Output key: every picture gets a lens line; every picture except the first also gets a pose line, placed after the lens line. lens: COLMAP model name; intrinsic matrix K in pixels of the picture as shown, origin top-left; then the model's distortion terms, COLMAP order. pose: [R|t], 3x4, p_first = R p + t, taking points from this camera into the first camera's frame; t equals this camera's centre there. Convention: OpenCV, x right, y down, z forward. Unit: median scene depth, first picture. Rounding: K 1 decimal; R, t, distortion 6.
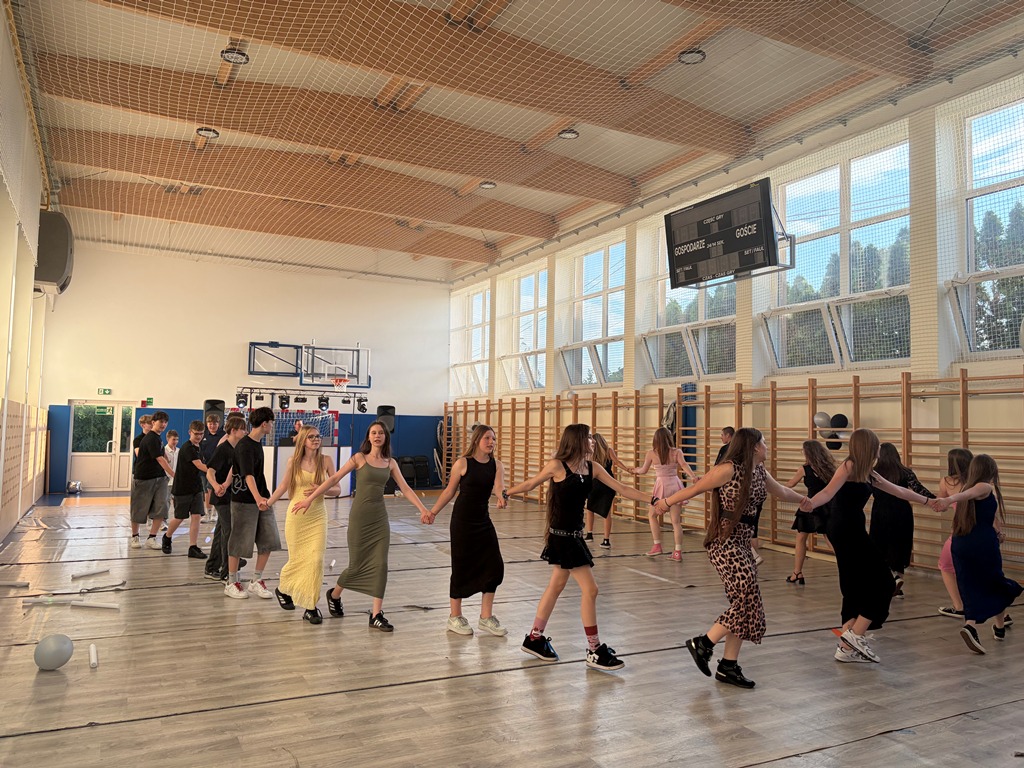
lens RADIAL K [[803.5, 0, 525.4], [0, 803.5, 381.3], [0, 0, 1]] dist [0.021157, -0.024264]
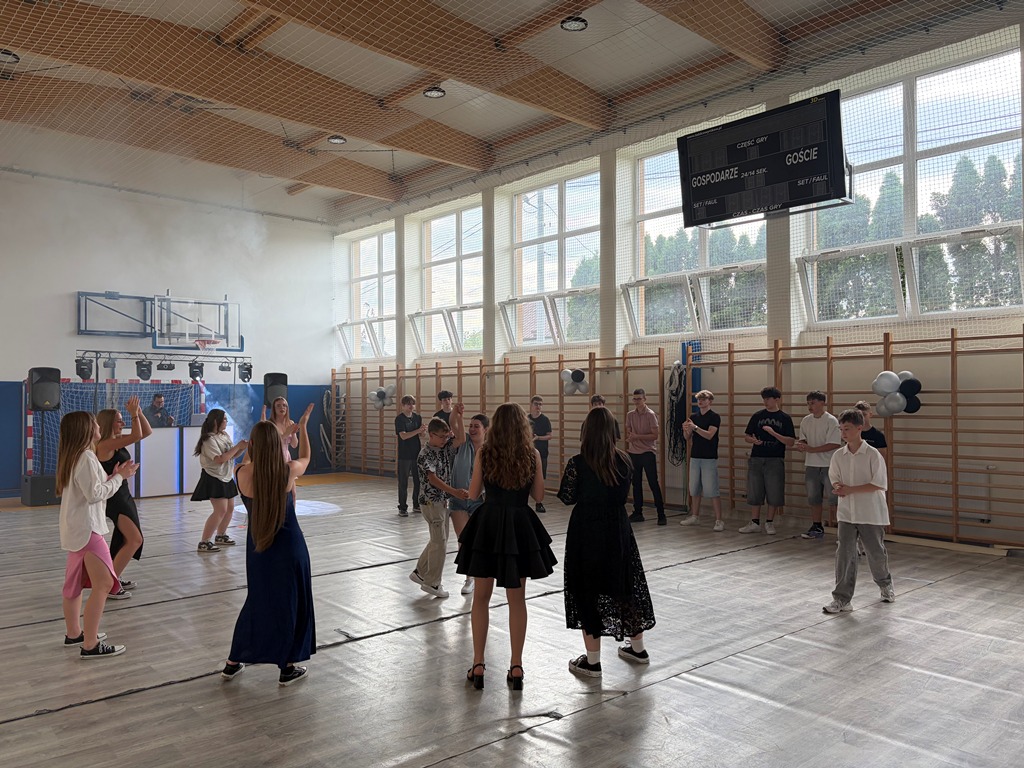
lens RADIAL K [[803.5, 0, 548.9], [0, 803.5, 410.1], [0, 0, 1]] dist [0.021157, -0.024264]
pose [[0.964202, -0.024350, 0.264048, -0.128399], [0.004210, 0.997055, 0.076574, 0.006722], [-0.265135, -0.072722, 0.961465, 0.157902]]
